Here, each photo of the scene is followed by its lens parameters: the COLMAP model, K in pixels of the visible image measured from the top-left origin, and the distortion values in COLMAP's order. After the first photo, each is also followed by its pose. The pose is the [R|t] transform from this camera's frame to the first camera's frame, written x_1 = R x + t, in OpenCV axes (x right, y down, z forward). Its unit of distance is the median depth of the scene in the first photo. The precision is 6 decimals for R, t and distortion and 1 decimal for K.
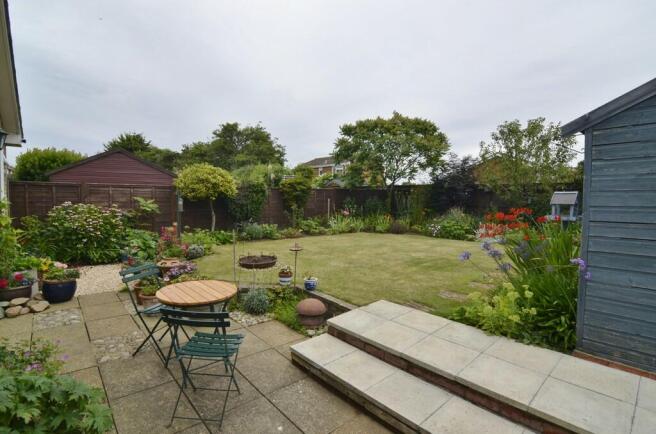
lens RADIAL K [[313.5, 0, 327.8], [0, 313.5, 218.2], [0, 0, 1]] dist [-0.009631, -0.007777]
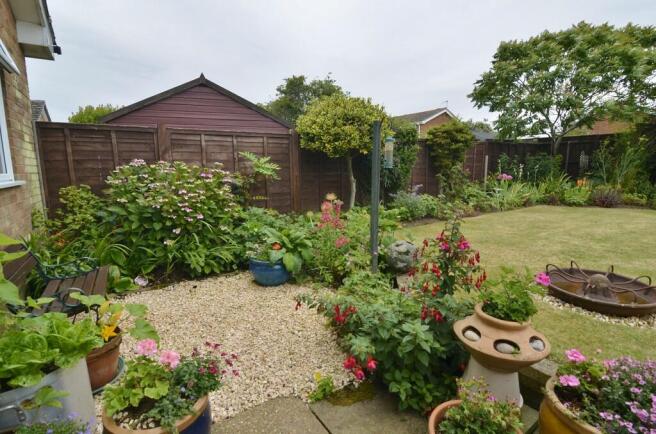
lens RADIAL K [[313.5, 0, 327.8], [0, 313.5, 218.2], [0, 0, 1]] dist [-0.009631, -0.007777]
pose [[0.992070, -0.004303, -0.125610, -0.436513], [0.016245, 0.995420, 0.094203, 0.004667], [0.124629, -0.095497, 0.987597, 0.485465]]
